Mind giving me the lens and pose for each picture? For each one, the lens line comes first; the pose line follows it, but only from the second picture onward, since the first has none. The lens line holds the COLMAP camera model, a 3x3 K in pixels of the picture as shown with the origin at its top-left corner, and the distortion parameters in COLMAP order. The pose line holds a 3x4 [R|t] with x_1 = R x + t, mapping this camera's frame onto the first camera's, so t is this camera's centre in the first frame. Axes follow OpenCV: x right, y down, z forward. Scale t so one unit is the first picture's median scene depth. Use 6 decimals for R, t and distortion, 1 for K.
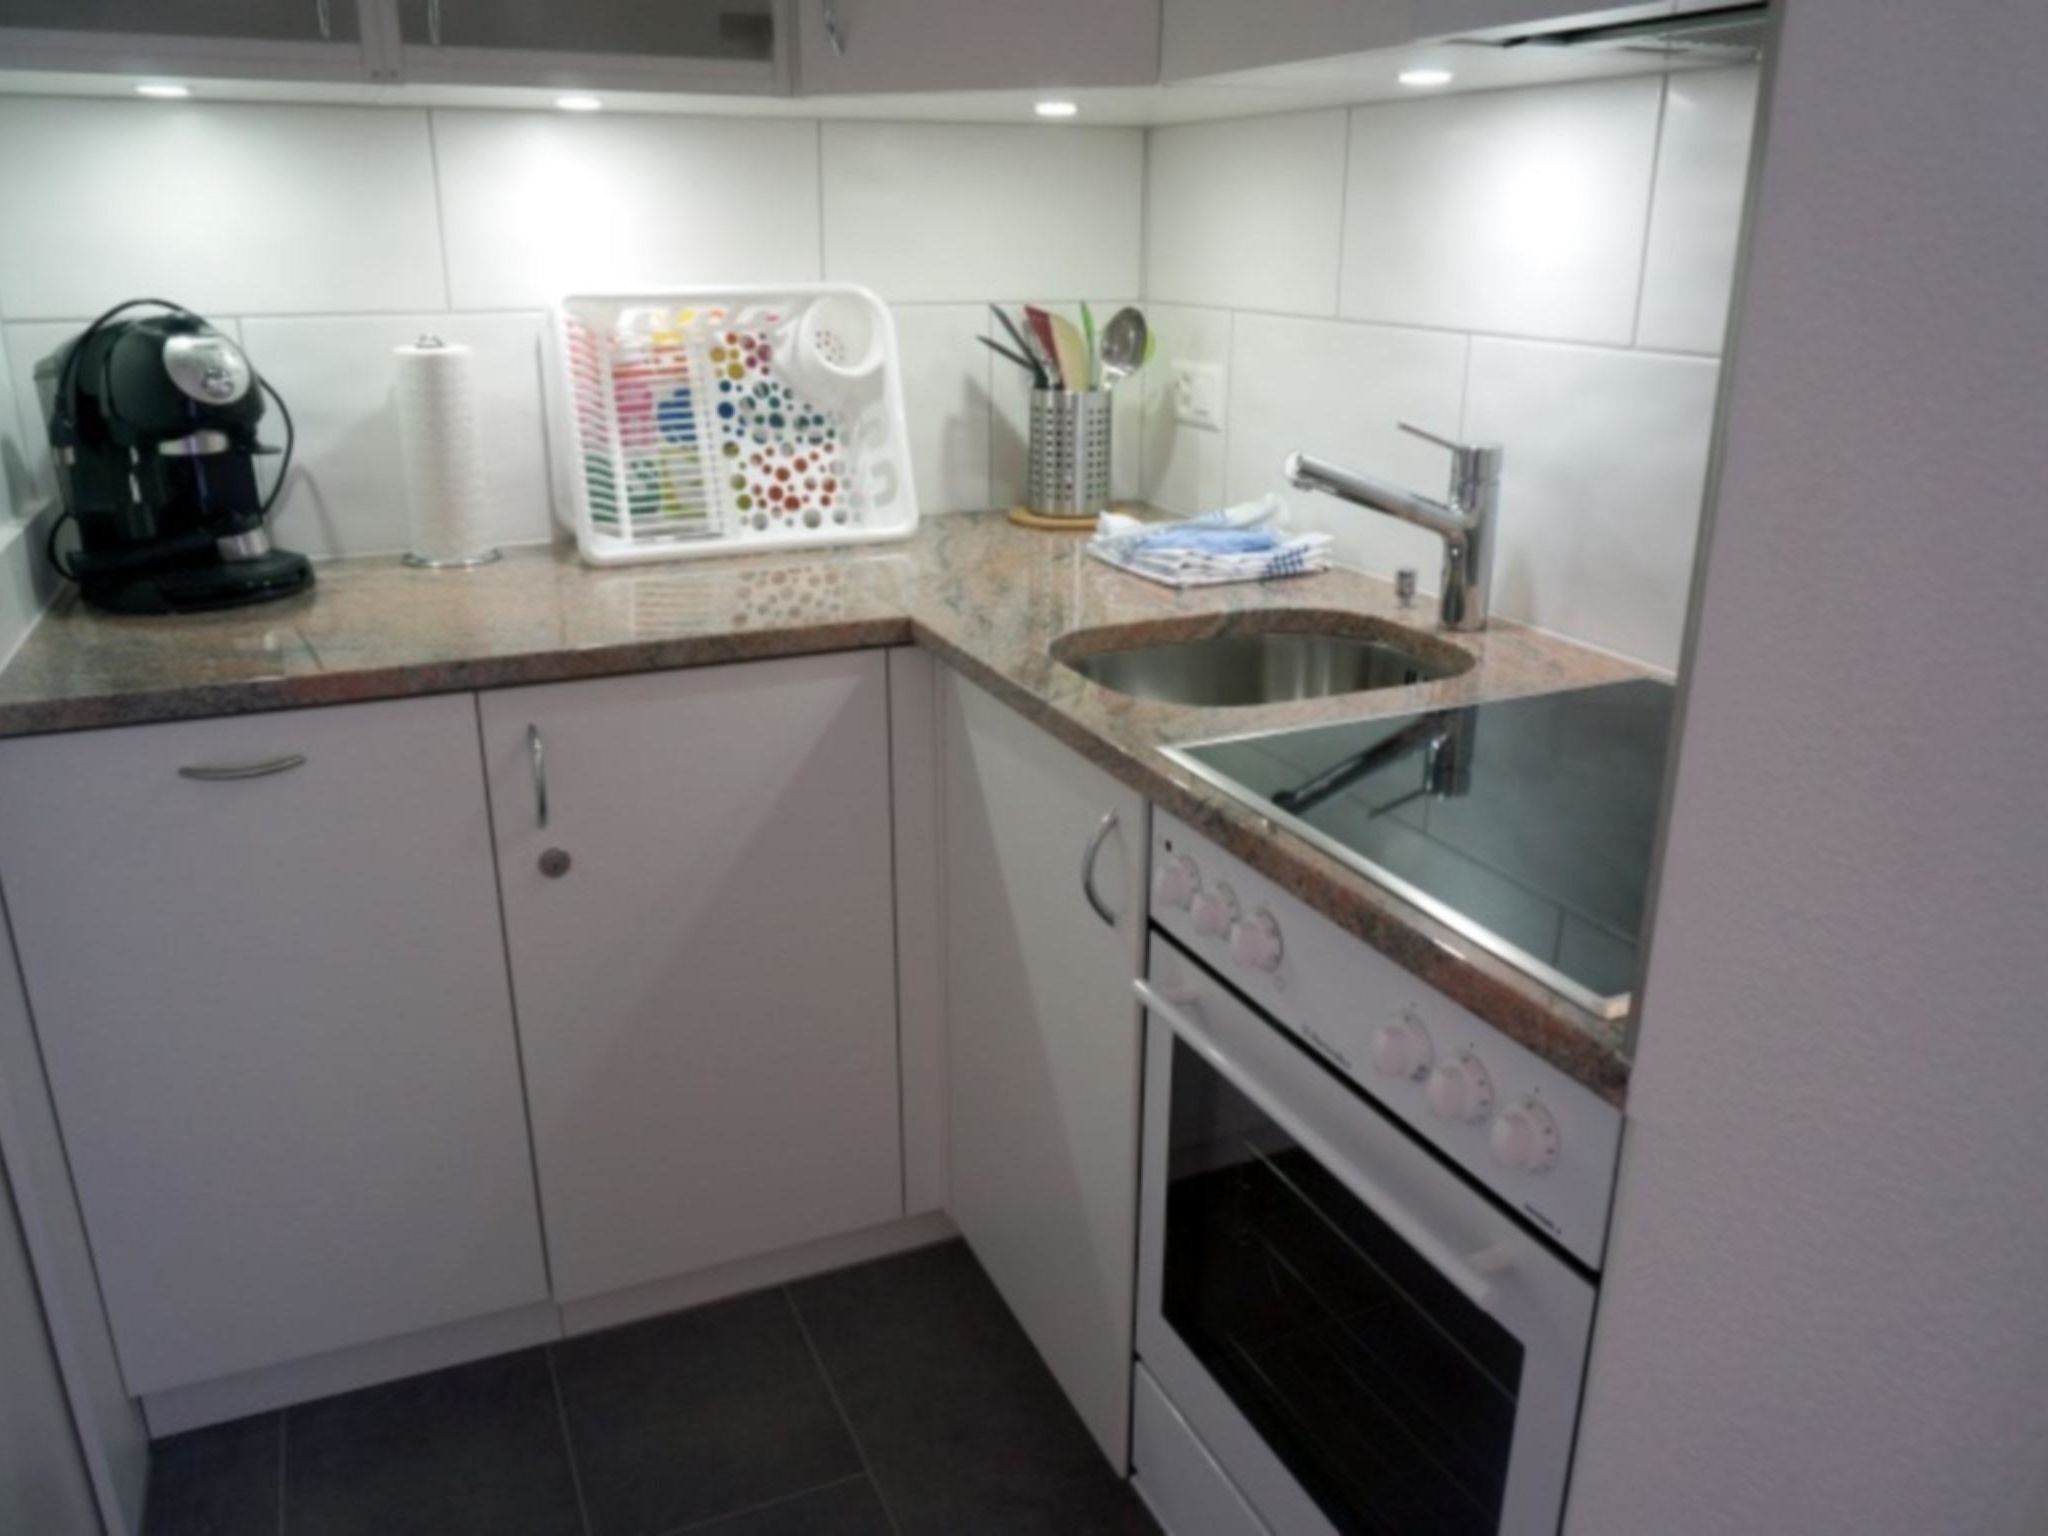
lens RADIAL K [[1535.3, 0, 1017.1], [0, 1535.3, 790.3], [0, 0, 1]] dist [-0.047812, 0.029410]
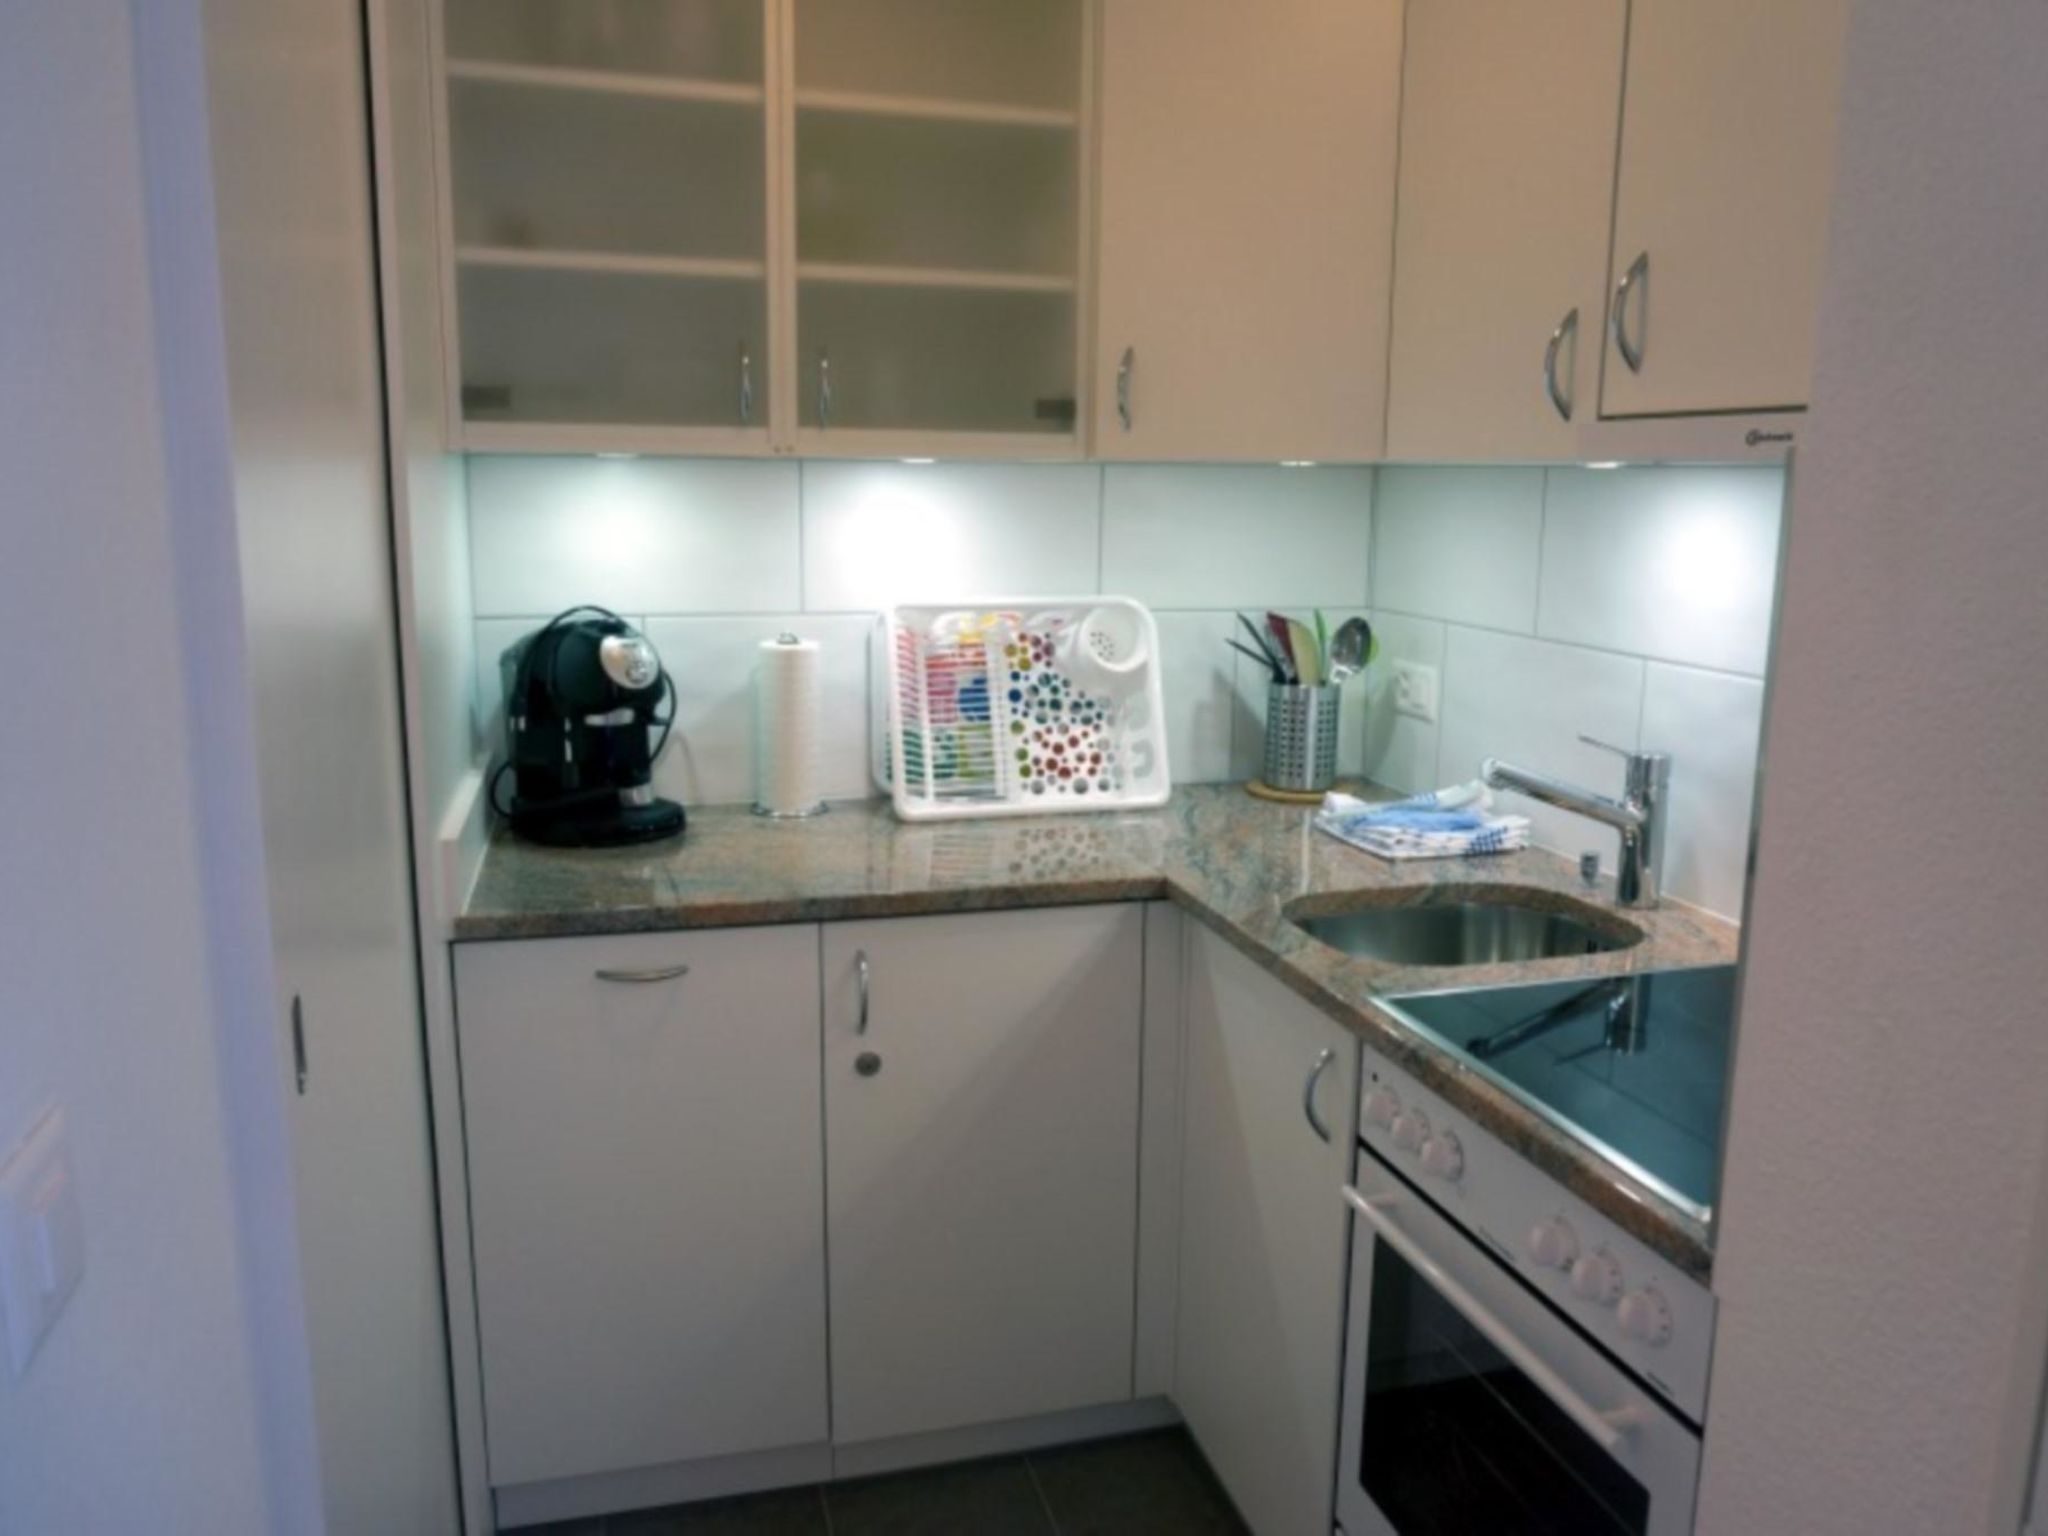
lens RADIAL K [[1535.3, 0, 1017.1], [0, 1535.3, 790.3], [0, 0, 1]] dist [-0.047812, 0.029410]
pose [[0.988951, 0.035314, -0.143977, -0.012212], [-0.056353, 0.987857, -0.144784, 0.001400], [0.137116, 0.151298, 0.978932, -0.194513]]
